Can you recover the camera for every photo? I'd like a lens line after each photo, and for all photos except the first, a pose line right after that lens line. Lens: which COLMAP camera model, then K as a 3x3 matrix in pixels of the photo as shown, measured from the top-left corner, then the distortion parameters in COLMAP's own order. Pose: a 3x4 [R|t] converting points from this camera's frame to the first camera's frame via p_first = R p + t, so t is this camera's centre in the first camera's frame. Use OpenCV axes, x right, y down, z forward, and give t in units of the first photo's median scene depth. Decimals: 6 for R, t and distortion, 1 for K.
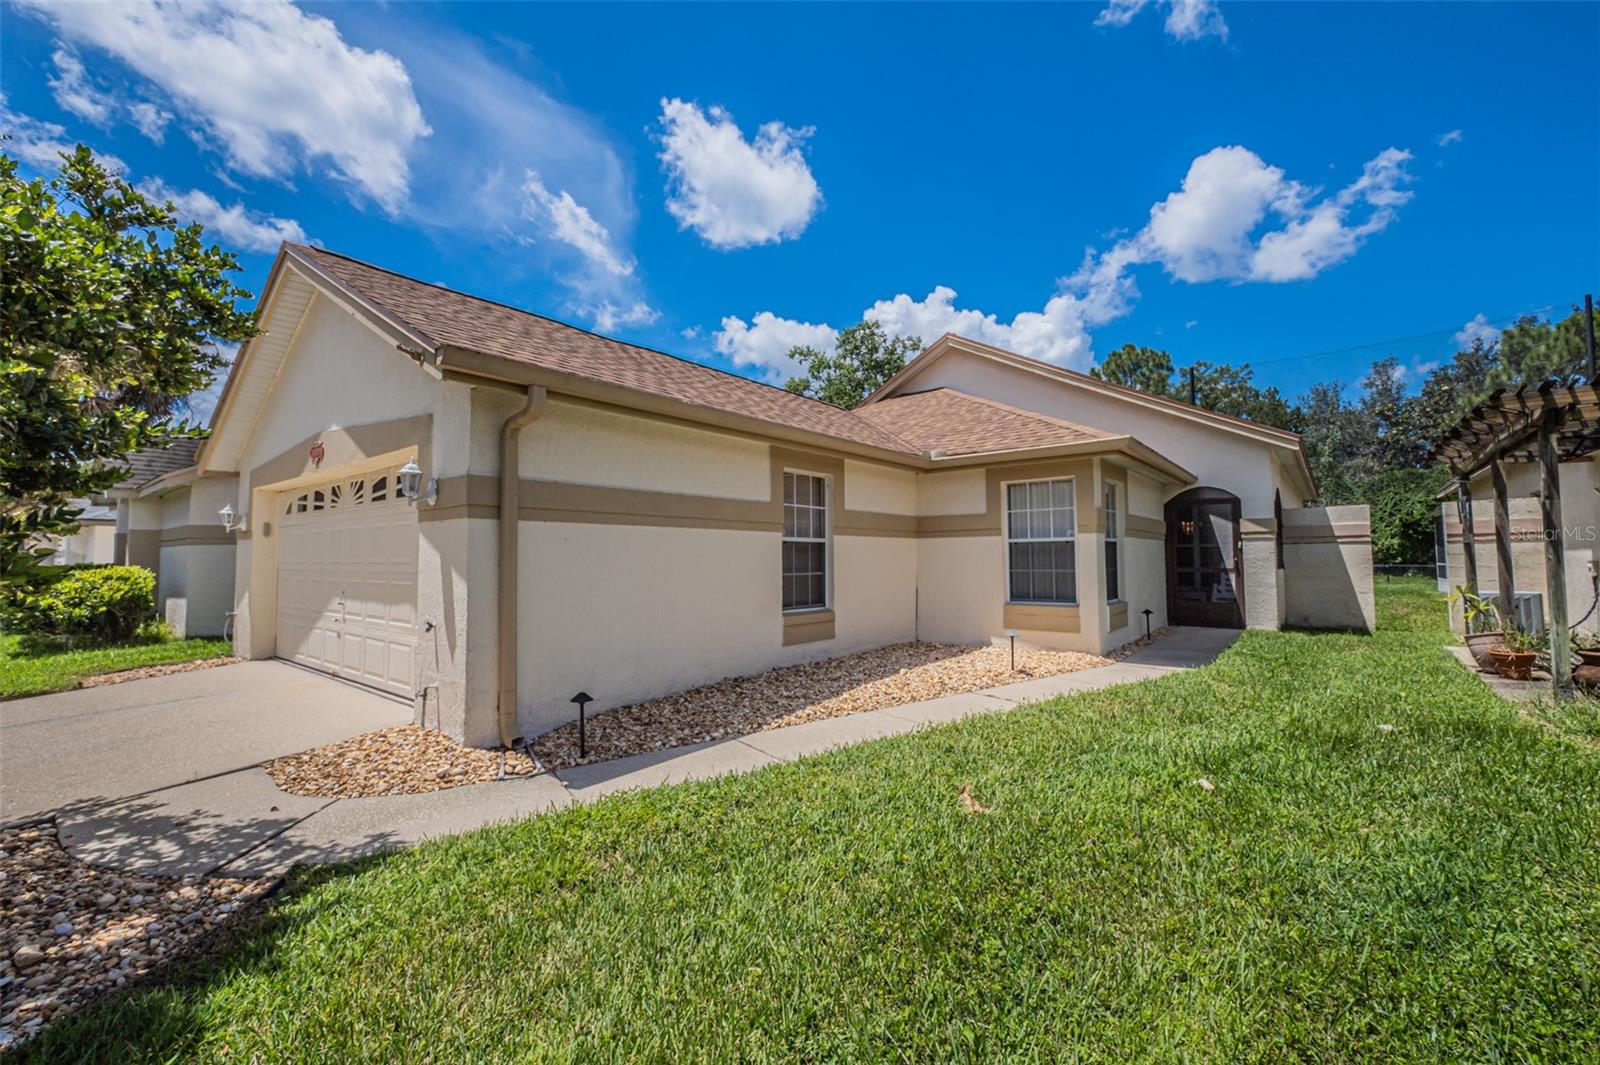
lens RADIAL K [[661.8, 0, 800.2], [0, 661.8, 546.2], [0, 0, 1]] dist [-0.009558, -0.000467]
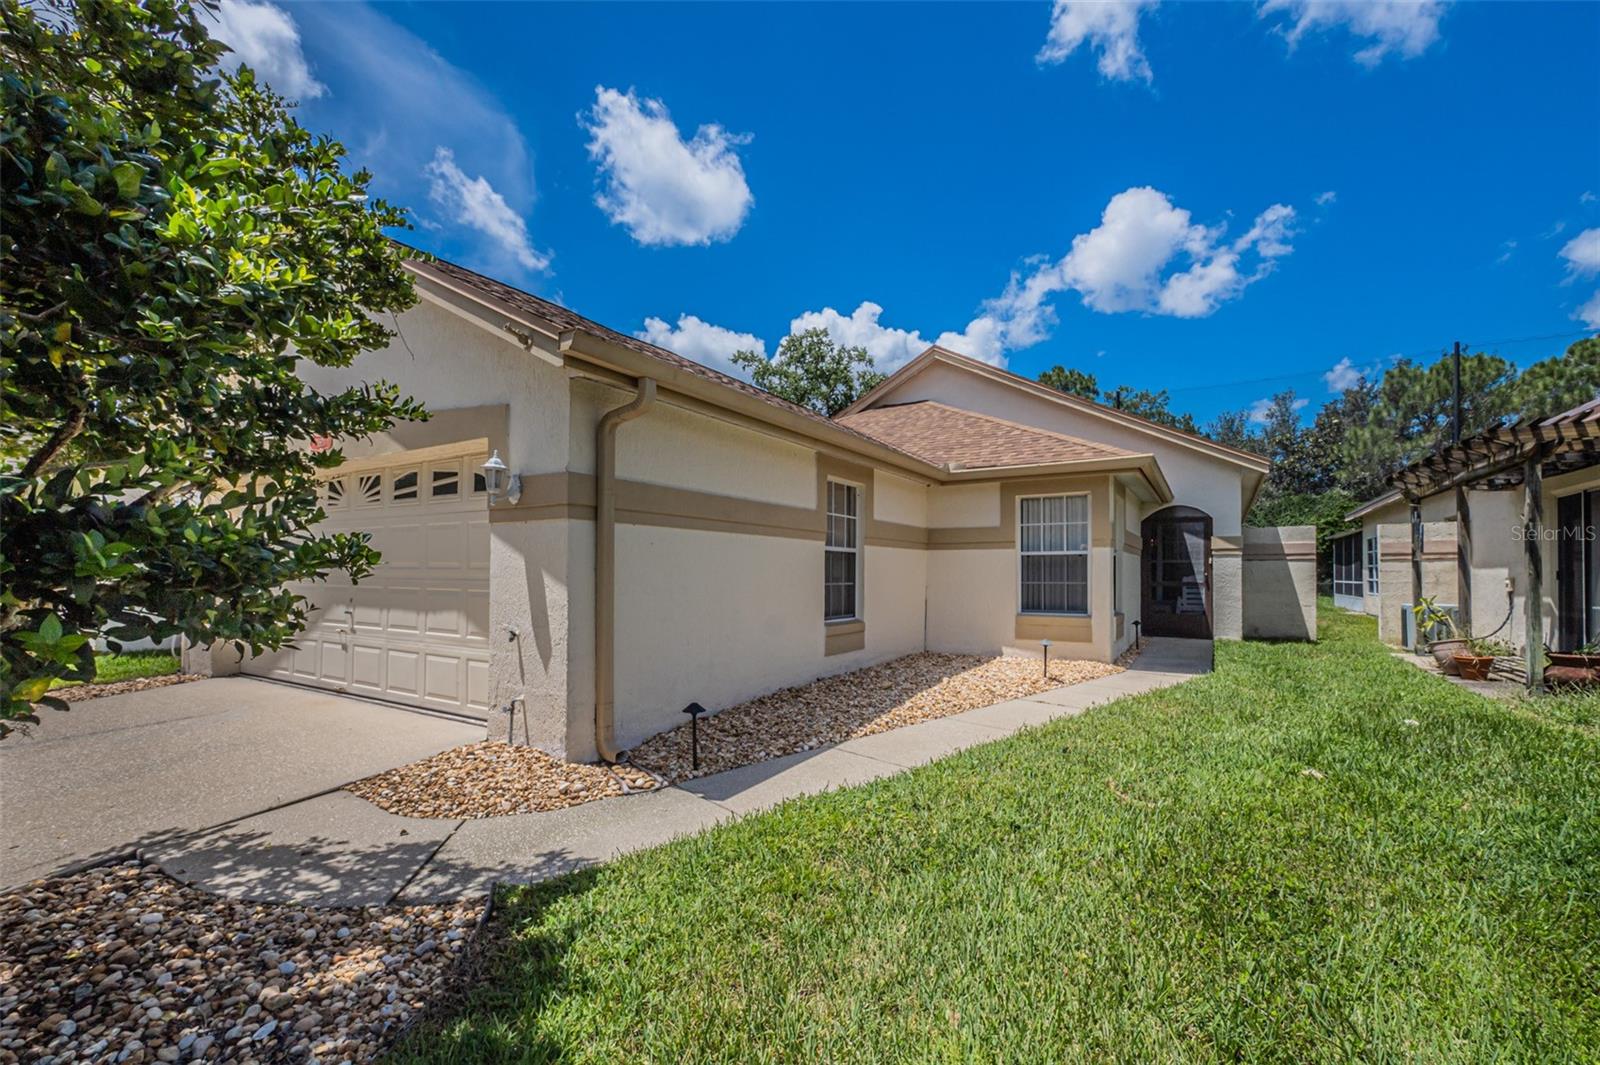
lens RADIAL K [[679.3, 0, 797.1], [0, 679.3, 557.8], [0, 0, 1]] dist [-0.010150, 0.000305]
pose [[0.991569, 0.011671, 0.129053, -0.185670], [-0.011116, 0.999926, -0.005019, 0.008772], [-0.129102, 0.003542, 0.991625, -0.000065]]
